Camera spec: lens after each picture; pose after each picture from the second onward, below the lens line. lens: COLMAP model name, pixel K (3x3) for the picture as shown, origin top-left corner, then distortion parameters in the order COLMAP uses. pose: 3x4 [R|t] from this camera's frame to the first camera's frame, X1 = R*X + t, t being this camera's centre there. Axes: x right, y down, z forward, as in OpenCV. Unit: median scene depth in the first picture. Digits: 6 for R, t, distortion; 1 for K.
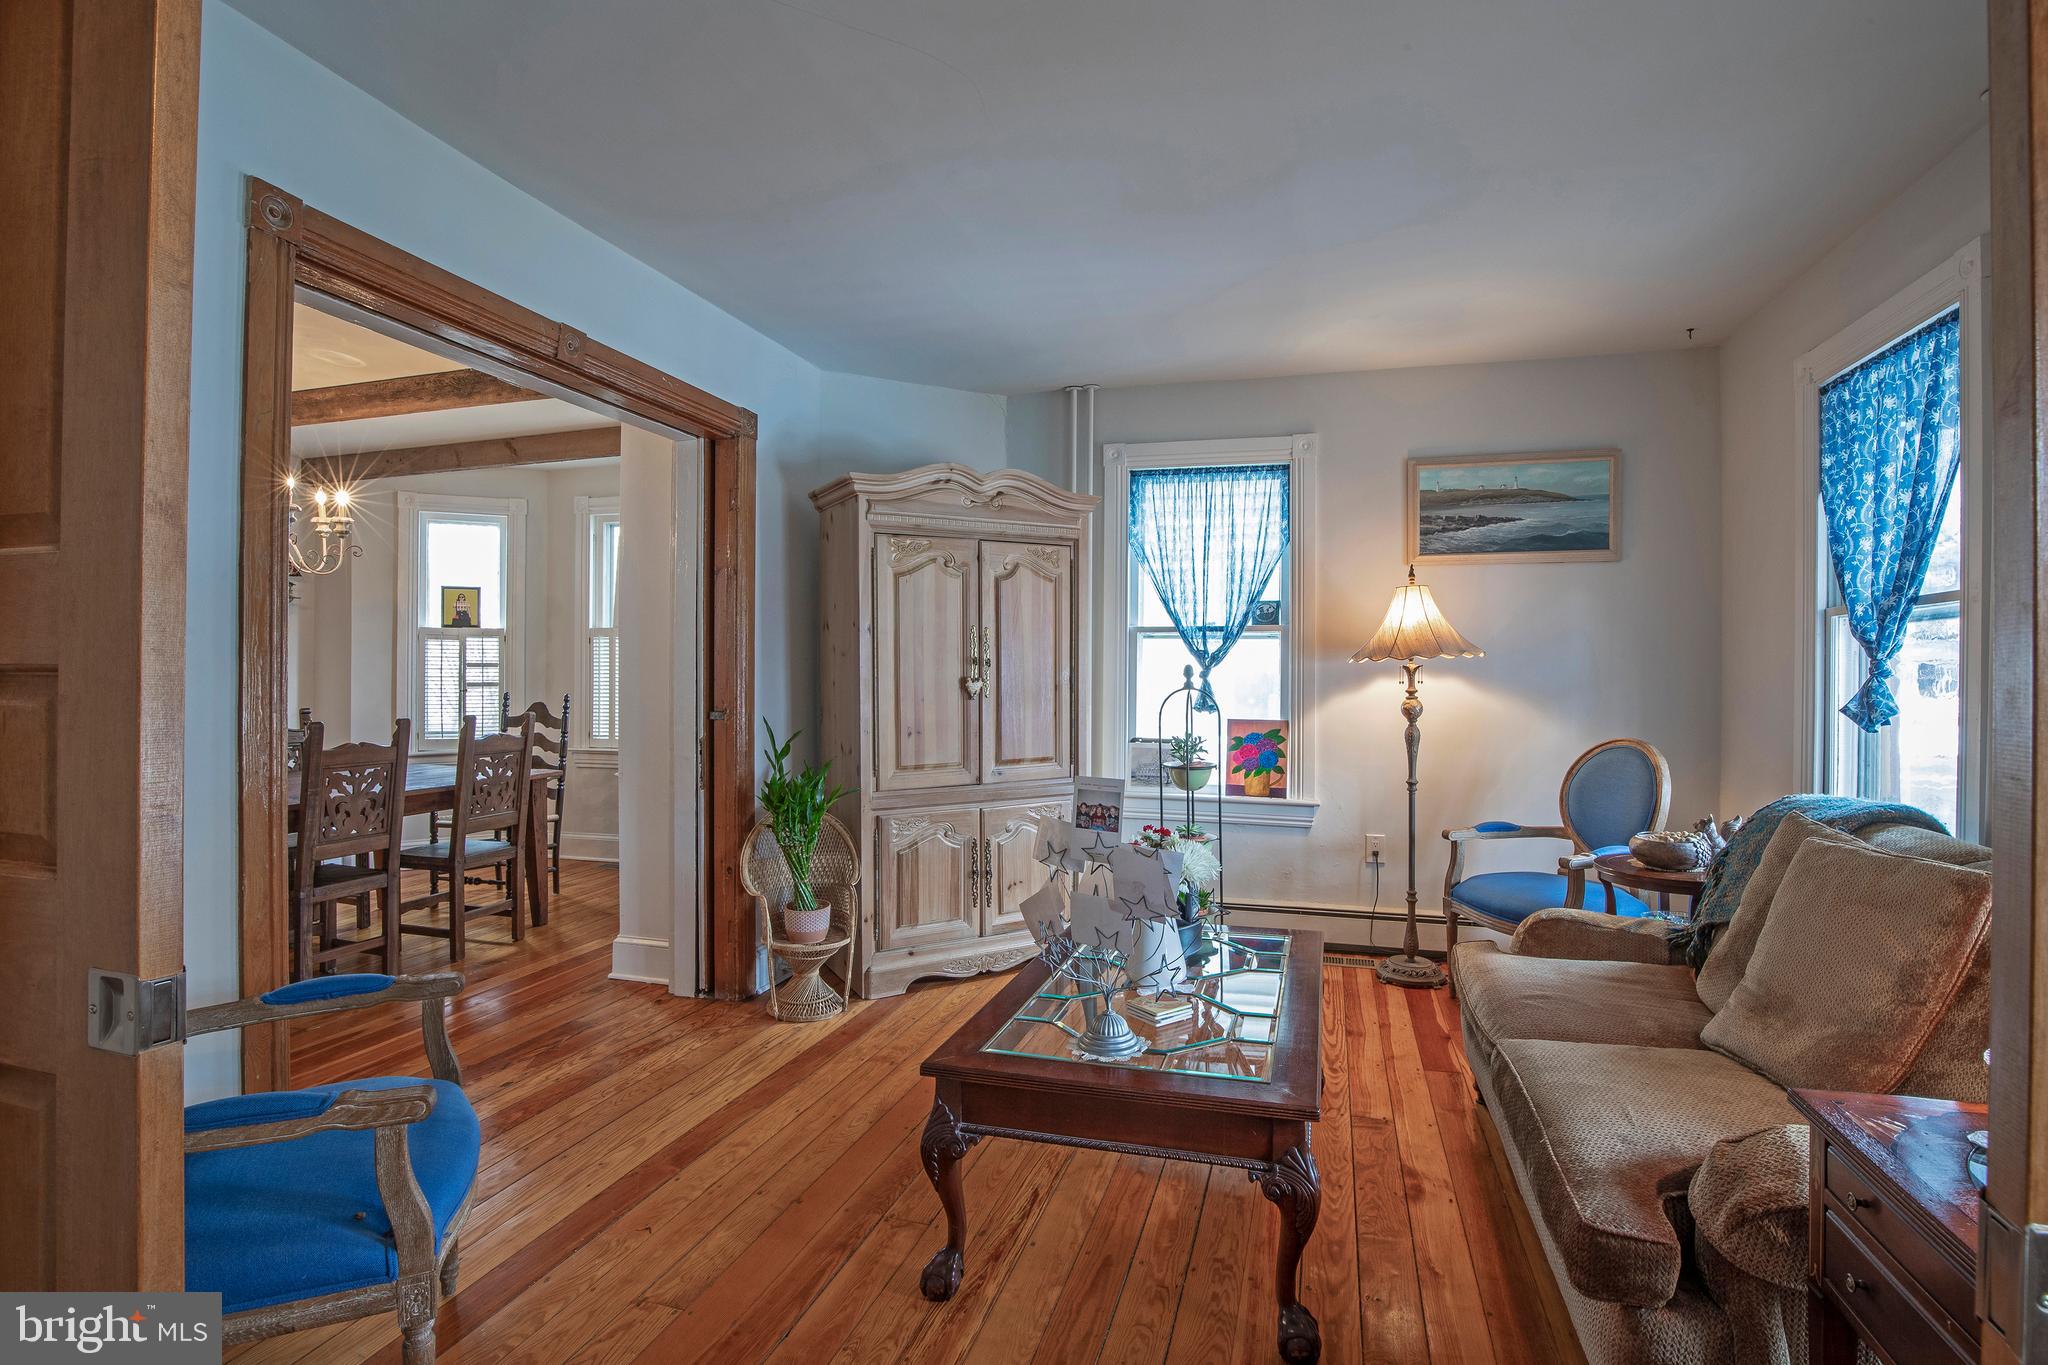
lens RADIAL K [[968.6, 0, 1046.6], [0, 968.6, 688.3], [0, 0, 1]] dist [-0.039880, 0.010127]
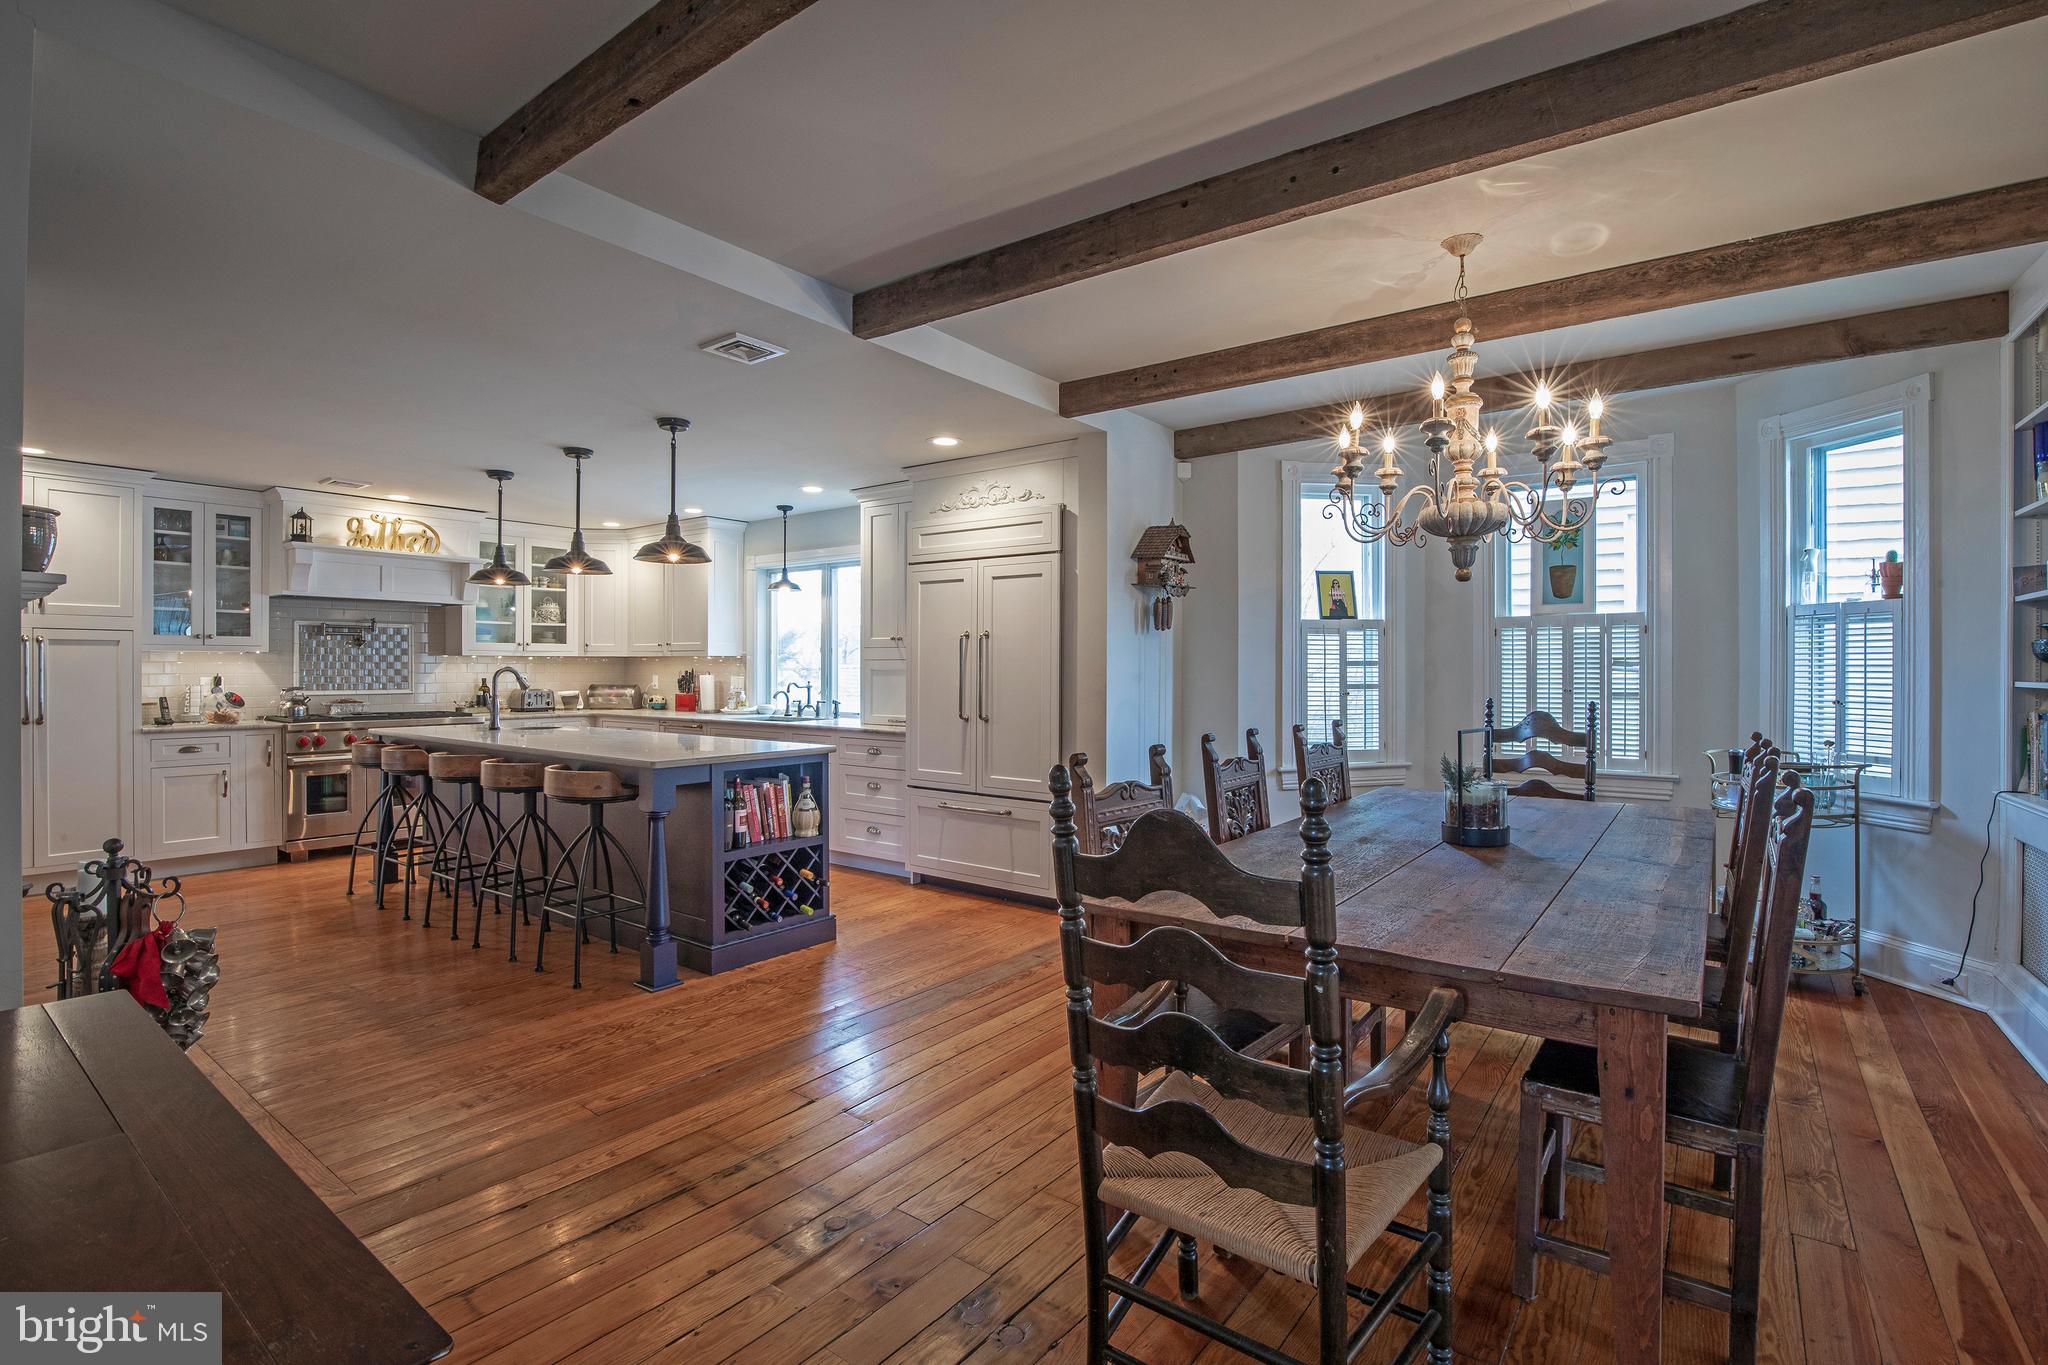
lens RADIAL K [[968.6, 0, 1034.8], [0, 968.6, 667.0], [0, 0, 1]] dist [-0.039880, 0.010127]
pose [[0.931599, -0.002262, -0.363480, -0.633418], [-0.004426, 0.999836, -0.017567, -0.006045], [0.363460, 0.017974, 0.931436, 0.128637]]
